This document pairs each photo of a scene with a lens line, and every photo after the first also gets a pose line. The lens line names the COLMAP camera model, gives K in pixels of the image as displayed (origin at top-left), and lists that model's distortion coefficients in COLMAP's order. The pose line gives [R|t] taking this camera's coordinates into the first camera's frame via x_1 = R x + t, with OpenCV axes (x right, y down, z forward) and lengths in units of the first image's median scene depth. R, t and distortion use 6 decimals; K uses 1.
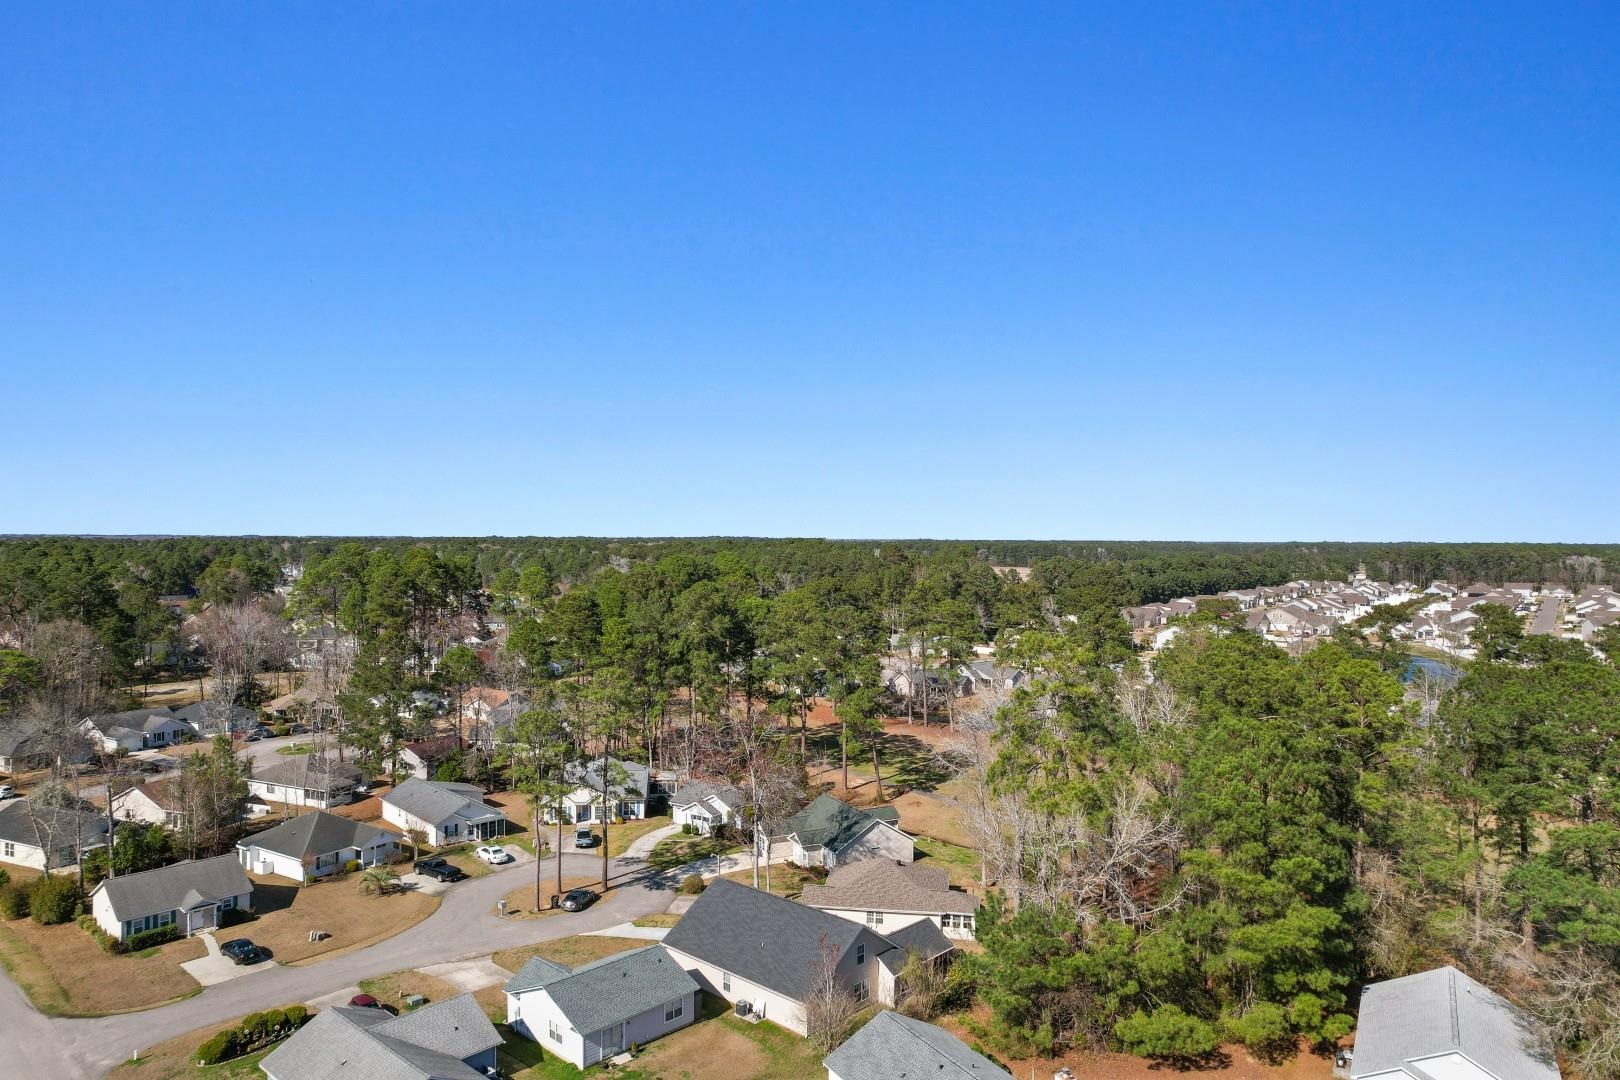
lens RADIAL K [[1033.9, 0, 821.6], [0, 1033.9, 559.5], [0, 0, 1]] dist [-0.095707, 0.087149]
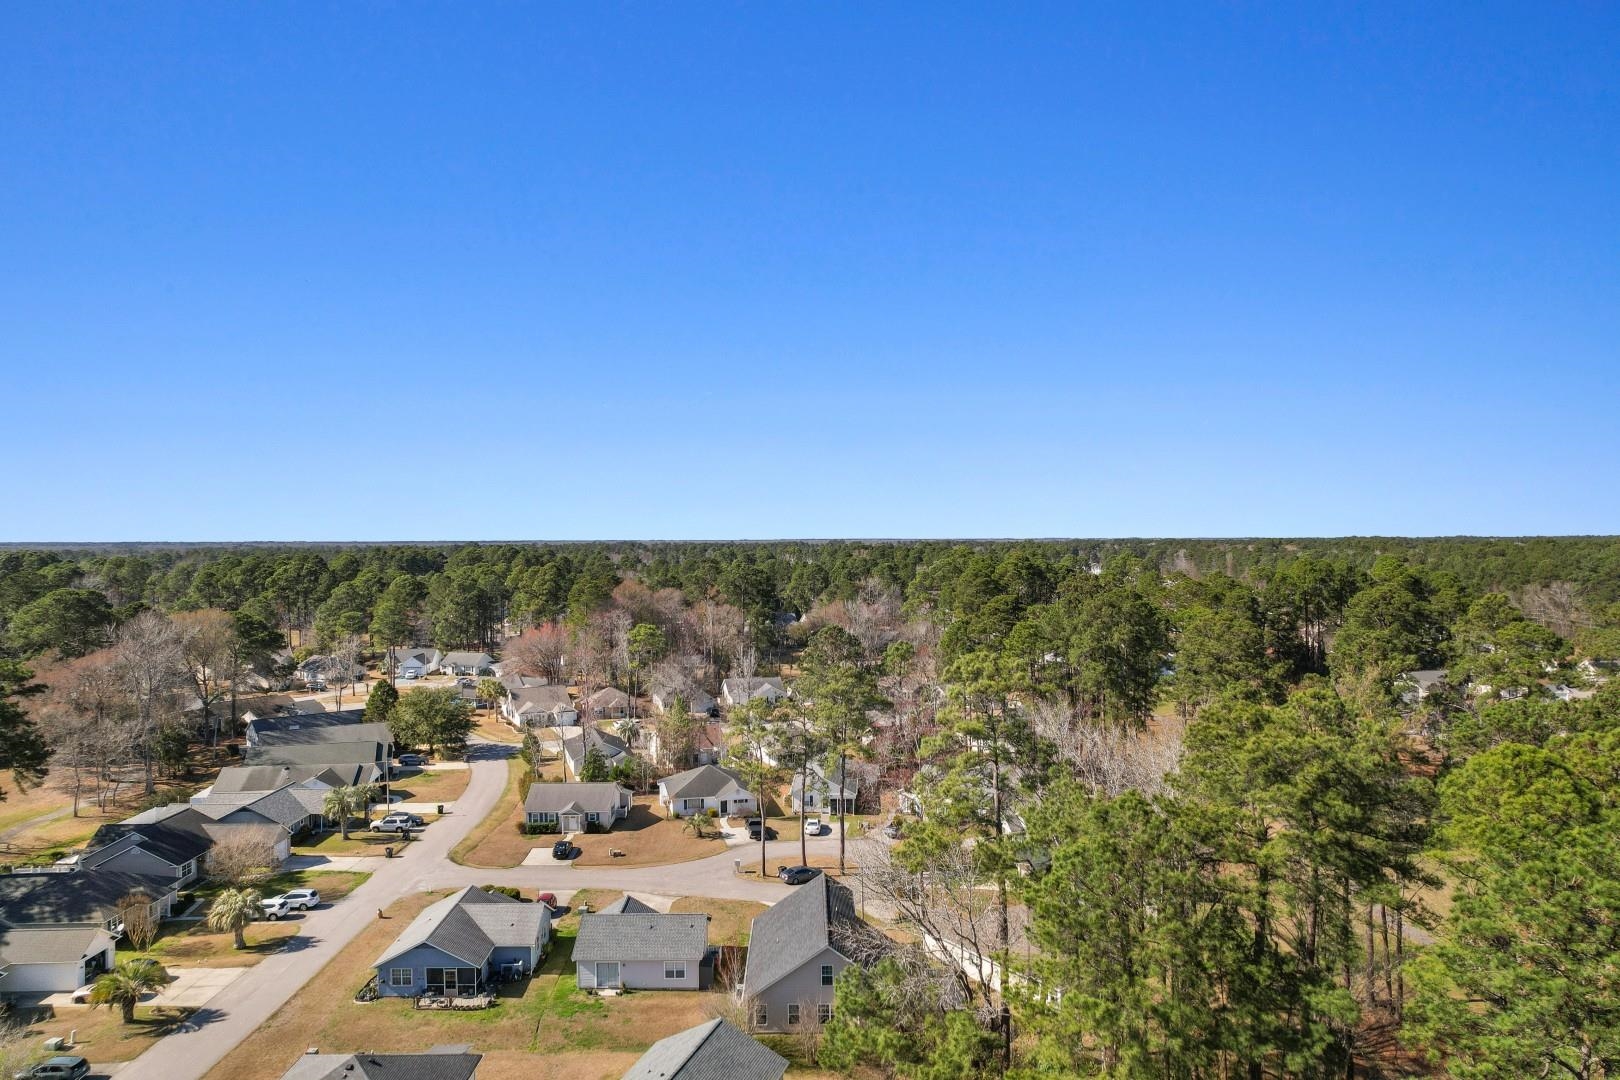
lens RADIAL K [[1033.9, 0, 821.6], [0, 1033.9, 559.5], [0, 0, 1]] dist [-0.095707, 0.087149]
pose [[0.686017, -0.002565, -0.727581, 0.625075], [-0.003410, 0.999971, -0.006741, 0.010967], [0.727578, 0.007105, 0.685988, 0.305505]]
